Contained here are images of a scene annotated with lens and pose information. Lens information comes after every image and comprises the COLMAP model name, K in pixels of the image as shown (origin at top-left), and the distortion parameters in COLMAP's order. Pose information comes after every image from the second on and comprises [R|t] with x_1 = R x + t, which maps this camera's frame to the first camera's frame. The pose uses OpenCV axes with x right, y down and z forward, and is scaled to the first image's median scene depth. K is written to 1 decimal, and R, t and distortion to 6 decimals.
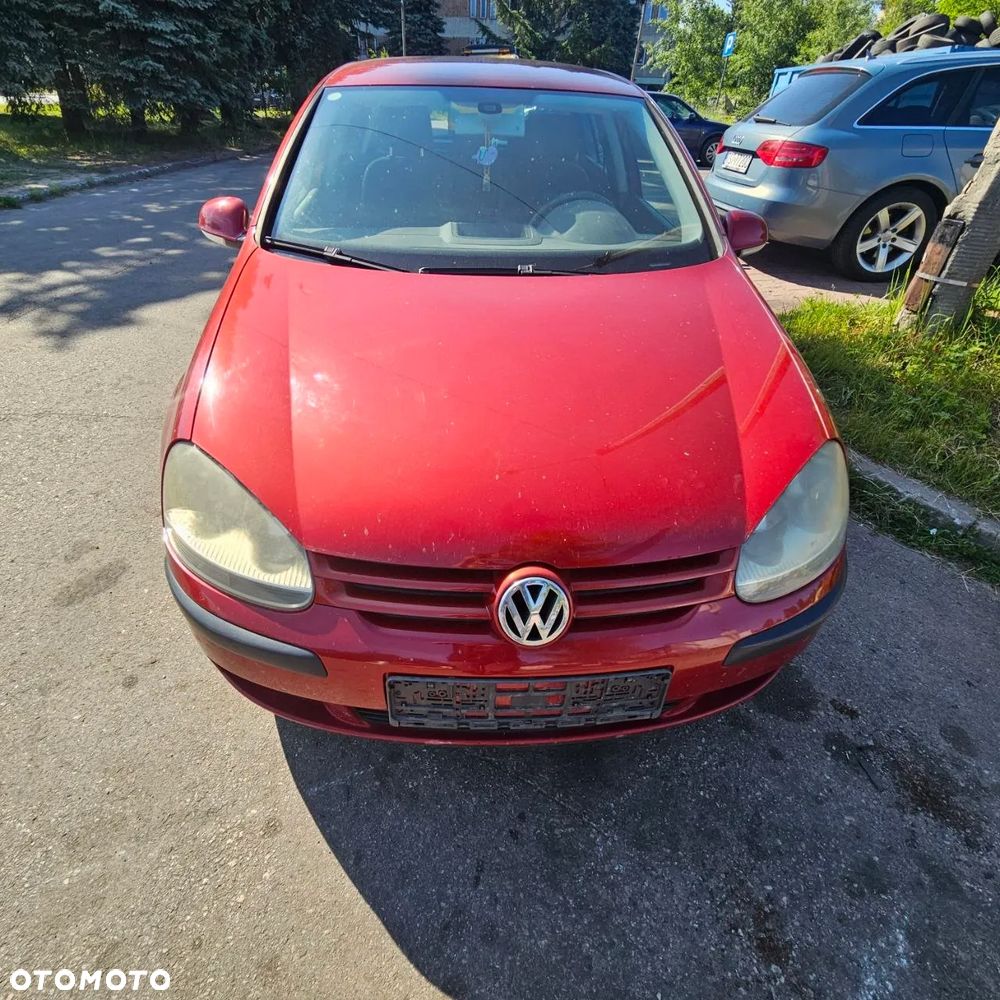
lens RADIAL K [[536.0, 0, 486.8], [0, 536.0, 506.0], [0, 0, 1]] dist [-0.002398, 0.000686]
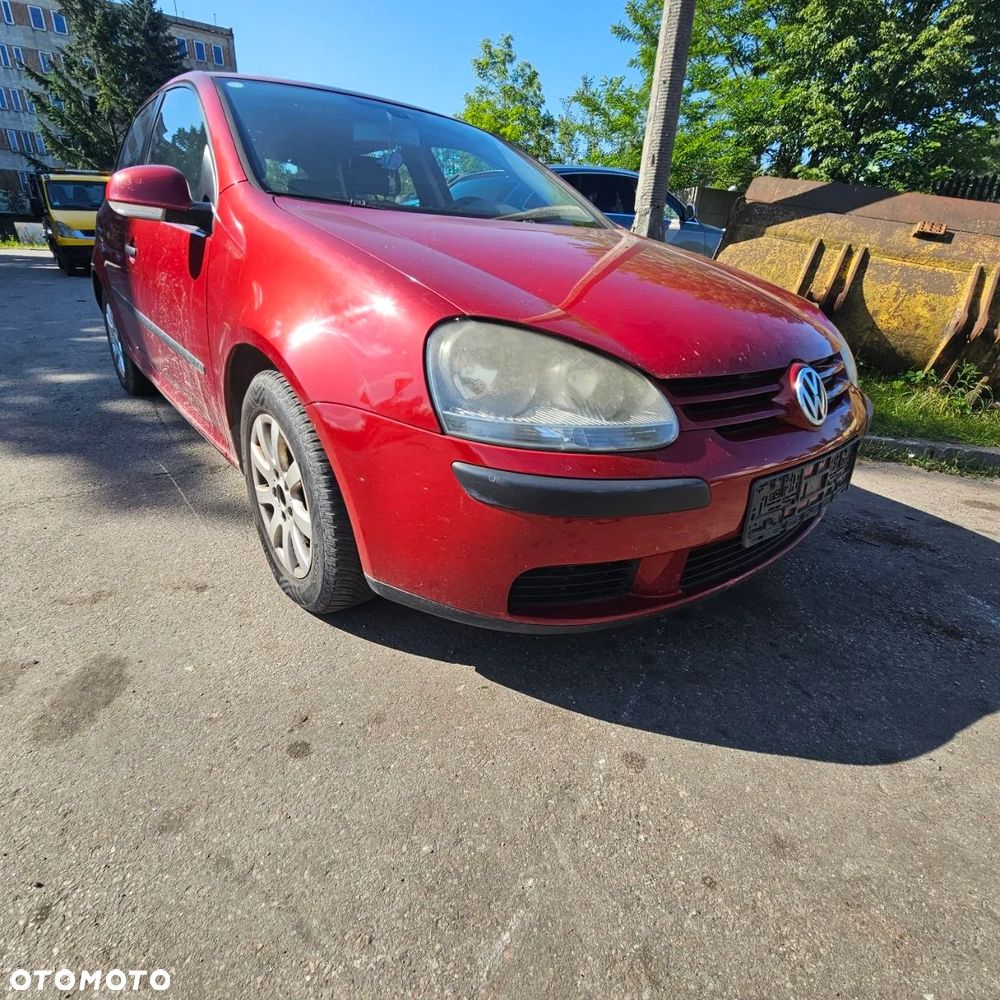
lens RADIAL K [[536.0, 0, 477.0], [0, 536.0, 507.8], [0, 0, 1]] dist [-0.002398, 0.000686]
pose [[0.815480, -0.248735, 0.522611, -0.678809], [0.339538, 0.936841, -0.083926, 0.155277], [-0.468728, 0.245886, 0.848430, 0.220362]]
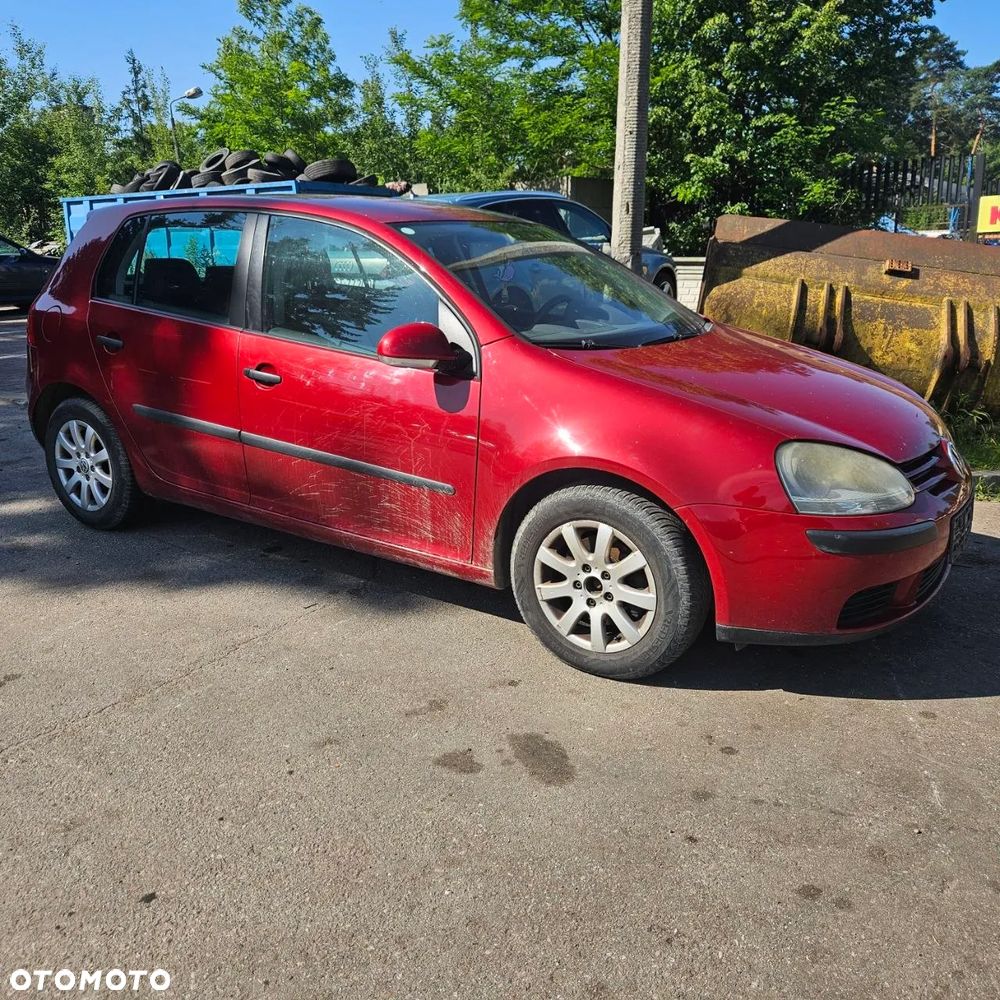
lens RADIAL K [[864.4, 0, 479.1], [0, 864.4, 518.7], [0, 0, 1]] dist [0.042593, -0.018374]
pose [[0.604818, -0.268604, 0.749698, -1.751630], [0.498014, 0.862182, -0.092867, -0.088509], [-0.621432, 0.429528, 0.655232, 0.088243]]
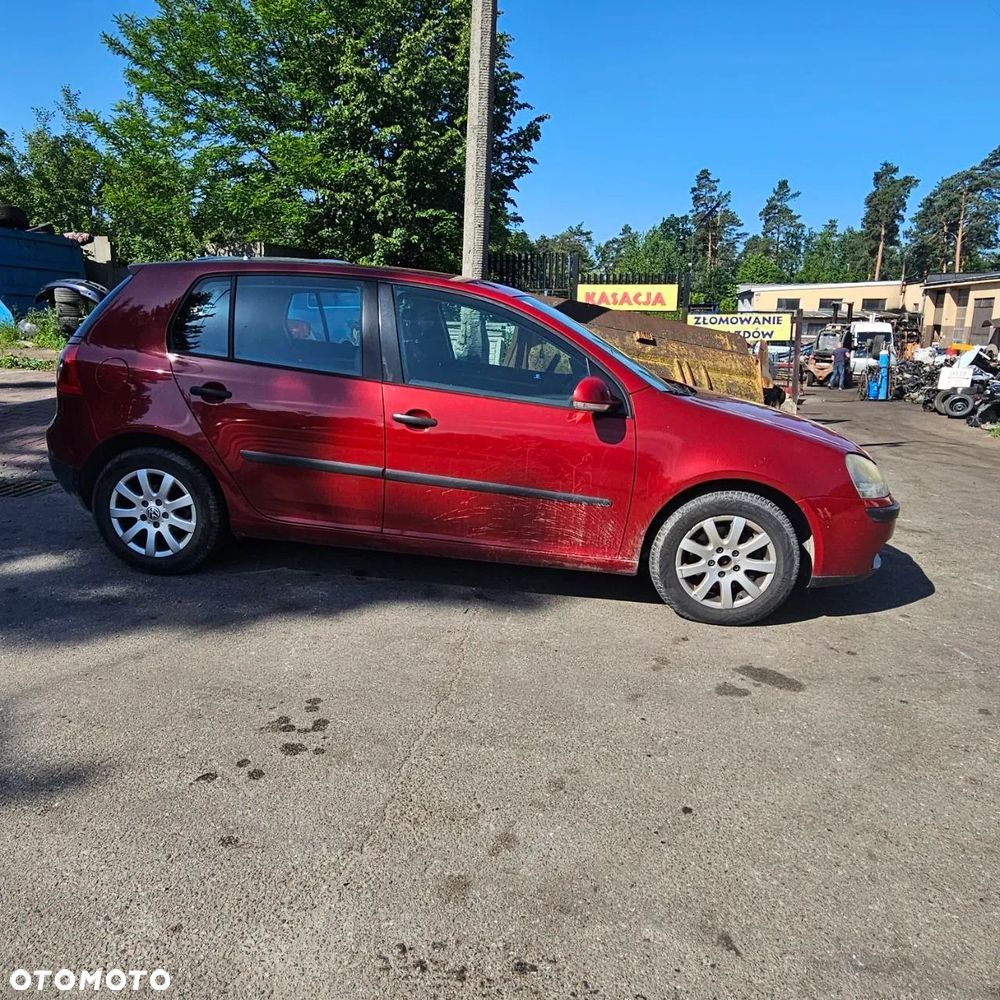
lens RADIAL K [[762.5, 0, 465.6], [0, 762.5, 524.6], [0, 0, 1]] dist [0.004655, -0.007275]
pose [[0.189290, -0.285543, 0.939486, -2.419792], [0.564620, 0.814437, 0.133776, -0.738061], [-0.803351, 0.505130, 0.315388, 0.901114]]
